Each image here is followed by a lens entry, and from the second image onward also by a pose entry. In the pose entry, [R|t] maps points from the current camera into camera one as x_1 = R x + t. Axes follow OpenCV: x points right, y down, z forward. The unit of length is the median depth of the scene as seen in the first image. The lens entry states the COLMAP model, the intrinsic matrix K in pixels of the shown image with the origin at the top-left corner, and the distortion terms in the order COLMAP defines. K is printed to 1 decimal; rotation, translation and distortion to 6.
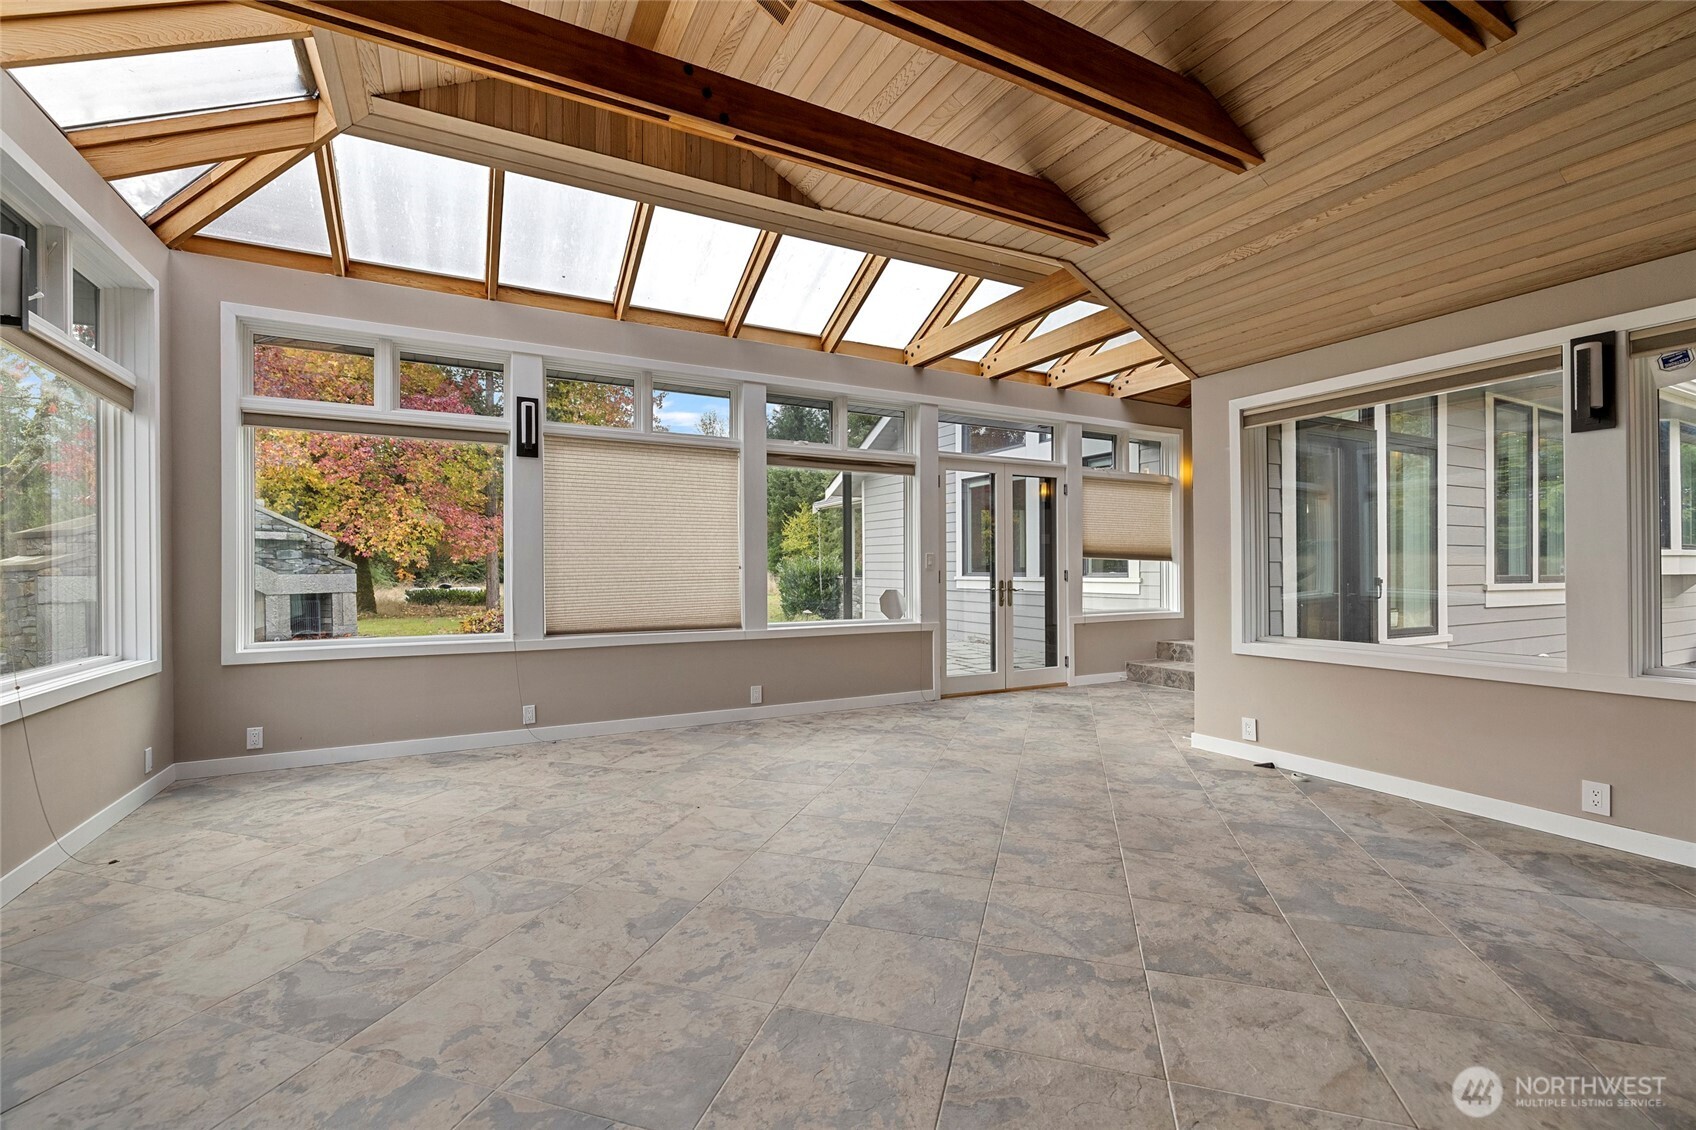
lens RADIAL K [[718.0, 0, 845.8], [0, 718.0, 566.0], [0, 0, 1]] dist [-0.000345, -0.000375]
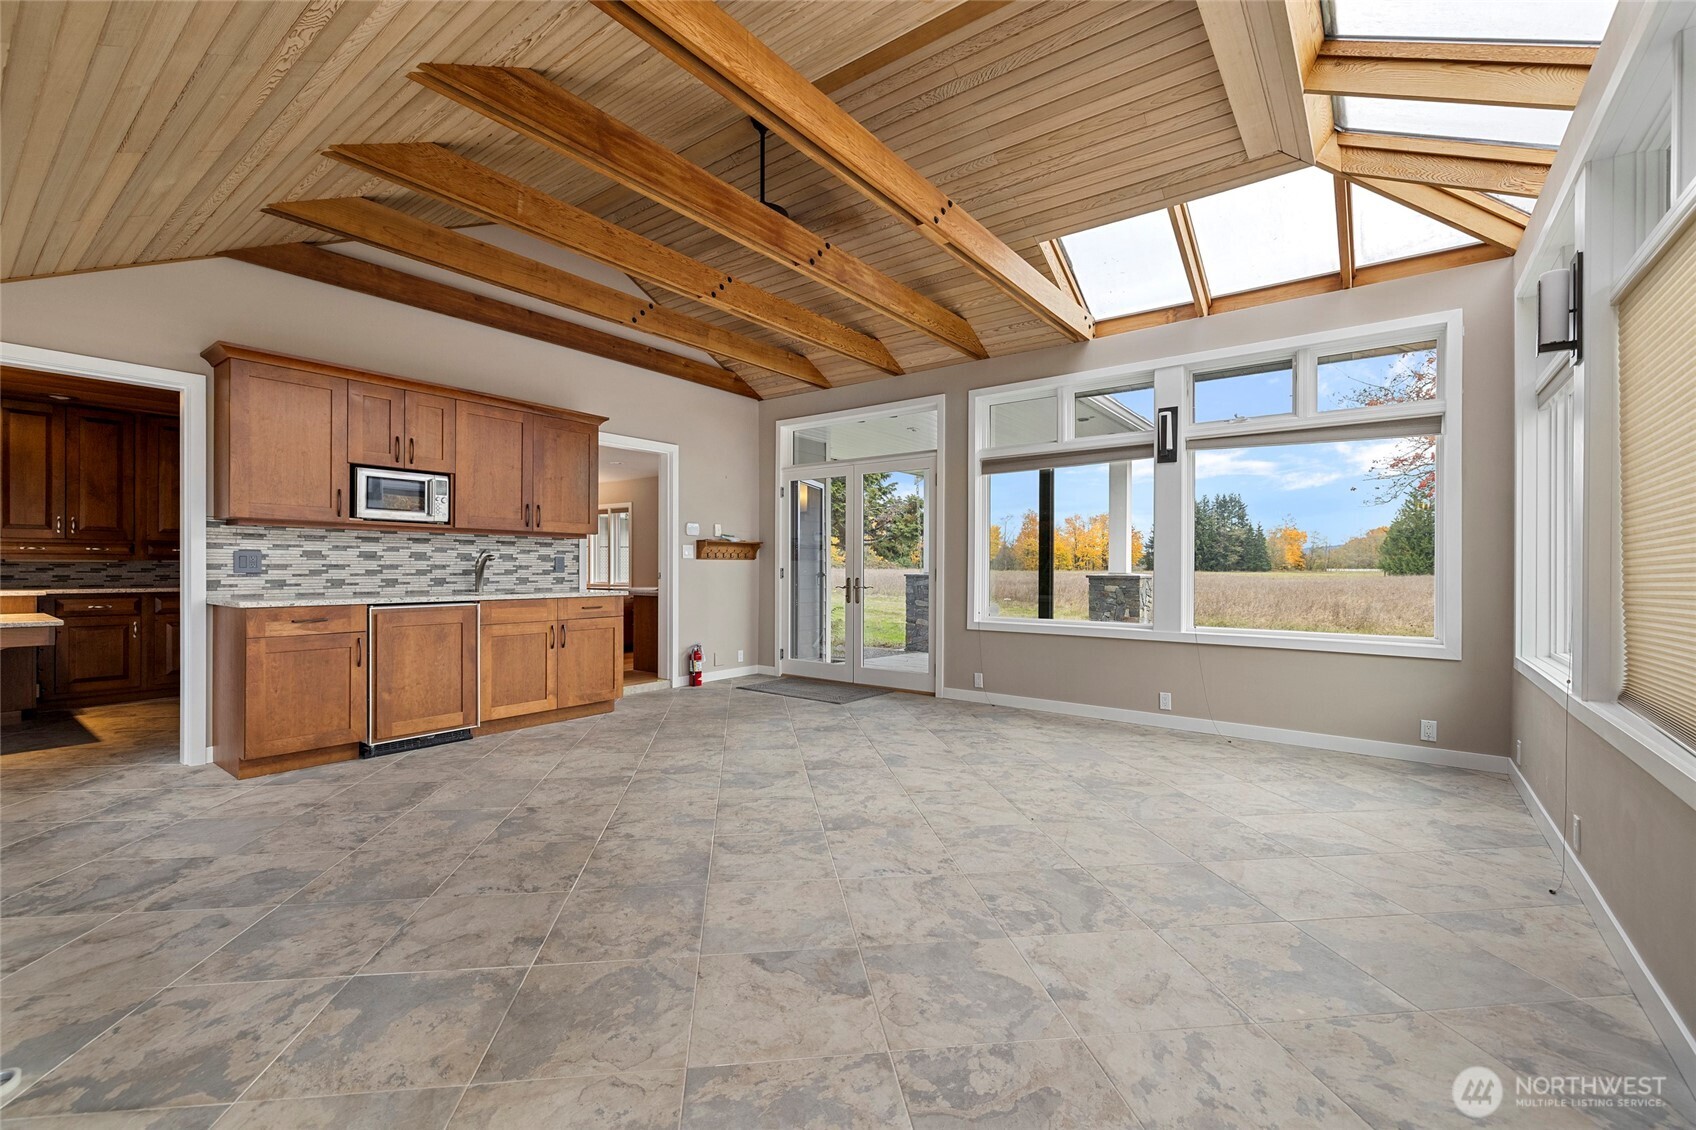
lens RADIAL K [[718.0, 0, 847.8], [0, 718.0, 568.1], [0, 0, 1]] dist [-0.000345, -0.000375]
pose [[-0.906754, -0.002964, -0.421649, 0.488498], [-0.001823, 0.999994, -0.003110, 0.008557], [0.421656, -0.002051, -0.906754, 2.055411]]
